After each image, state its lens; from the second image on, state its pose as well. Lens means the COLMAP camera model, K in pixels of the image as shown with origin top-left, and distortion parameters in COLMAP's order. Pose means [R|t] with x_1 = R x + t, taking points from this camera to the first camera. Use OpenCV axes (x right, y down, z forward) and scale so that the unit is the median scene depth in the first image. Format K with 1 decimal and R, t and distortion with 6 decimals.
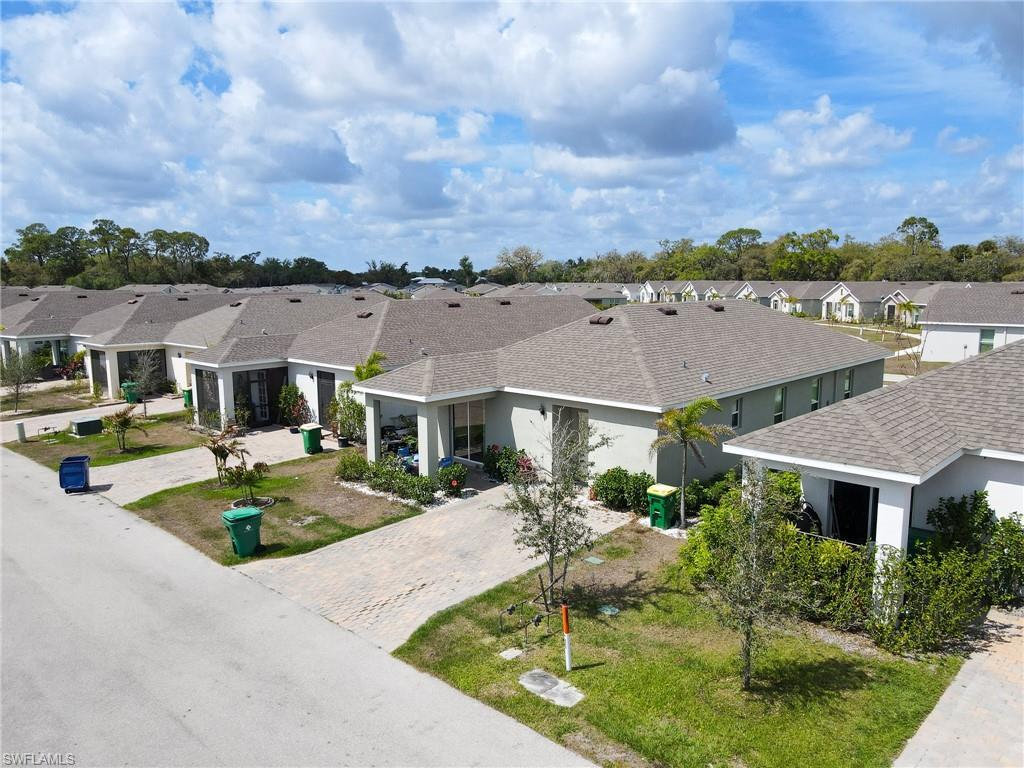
lens RADIAL K [[749.9, 0, 509.5], [0, 749.9, 384.2], [0, 0, 1]] dist [0.008364, 0.013409]
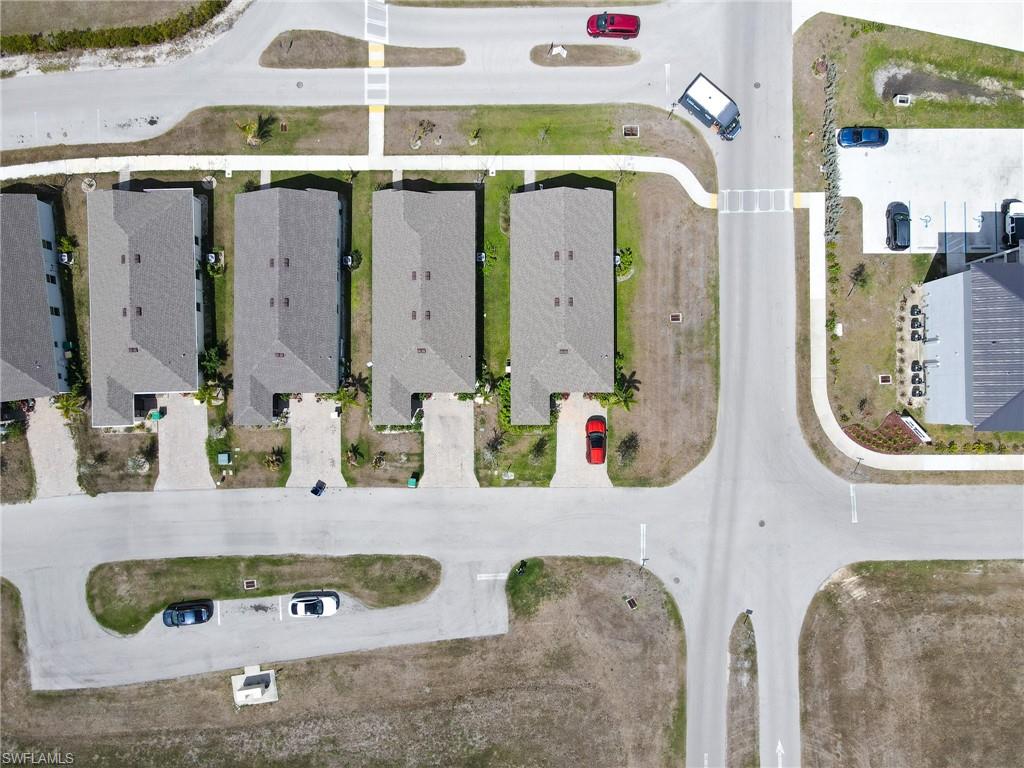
lens RADIAL K [[749.9, 0, 509.3], [0, 749.9, 390.0], [0, 0, 1]] dist [0.008364, 0.013409]
pose [[0.723864, -0.689550, 0.023250, 0.236131], [0.093622, 0.131556, 0.986878, -3.347127], [-0.683561, -0.712189, 0.159786, 0.315565]]
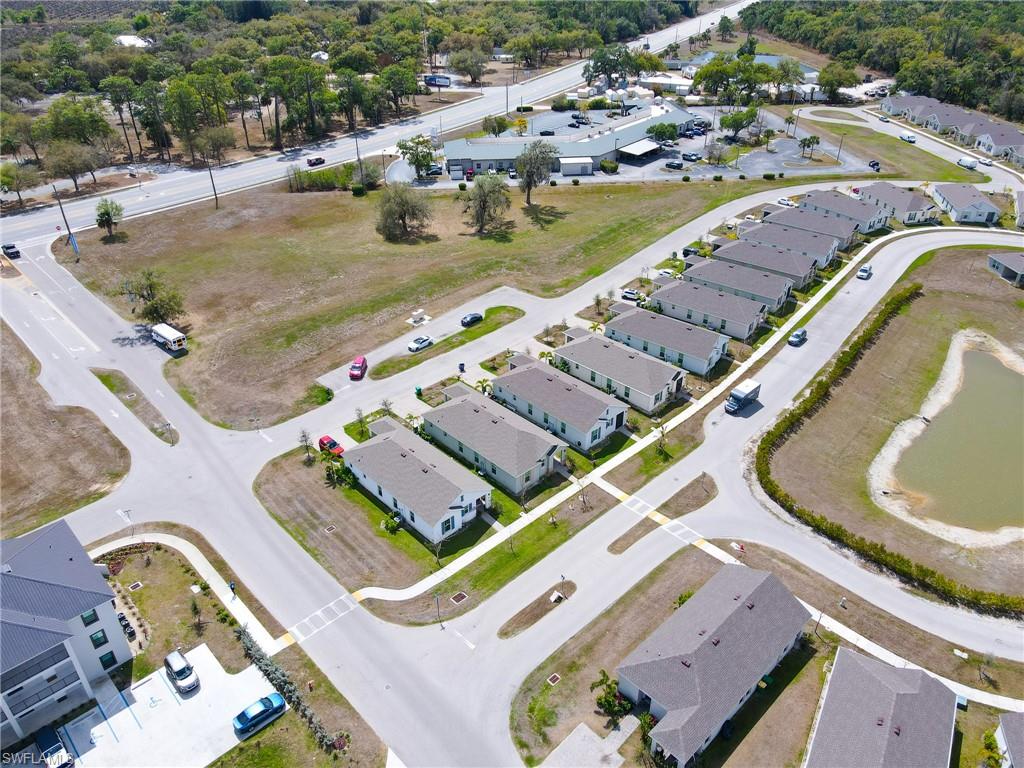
lens RADIAL K [[749.9, 0, 511.4], [0, 749.9, 387.8], [0, 0, 1]] dist [0.008364, 0.013409]
pose [[-0.047042, 0.534788, -0.843676, 4.341618], [-0.139811, 0.832772, 0.535671, -2.917803], [0.989060, 0.143154, 0.035594, 1.364824]]
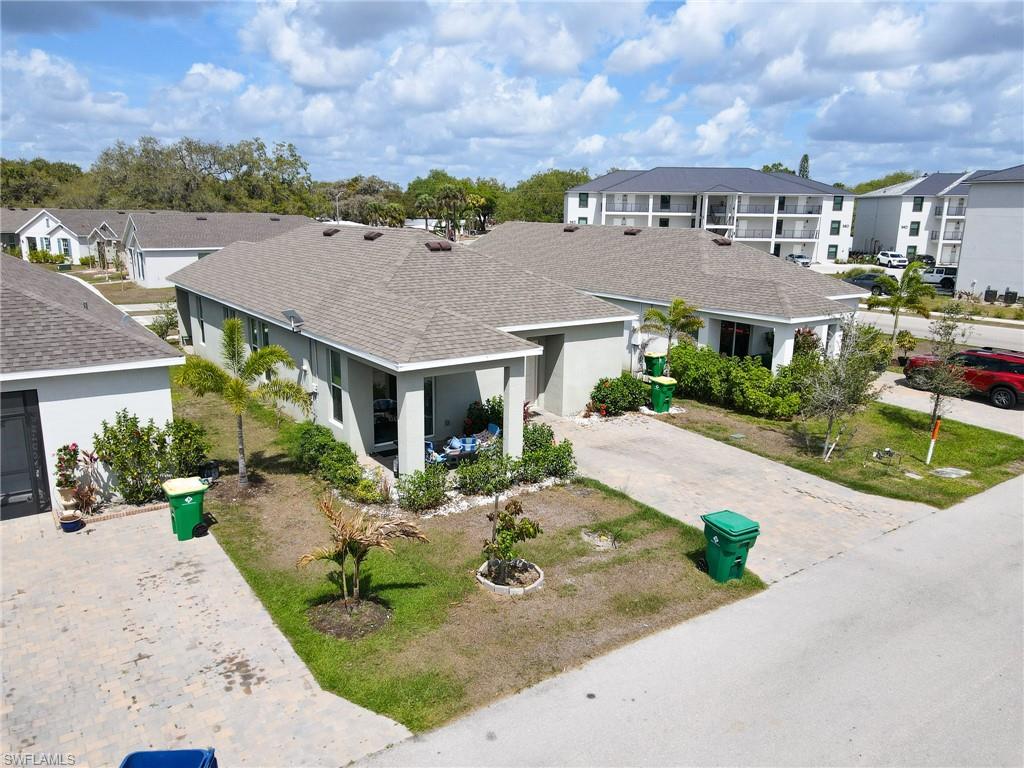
lens RADIAL K [[749.9, 0, 509.0], [0, 749.9, 383.4], [0, 0, 1]] dist [0.008364, 0.013409]
pose [[0.195423, -0.211258, 0.957695, -0.934254], [0.123898, 0.974018, 0.189576, -0.106035], [-0.972861, 0.081609, 0.216520, 0.917656]]
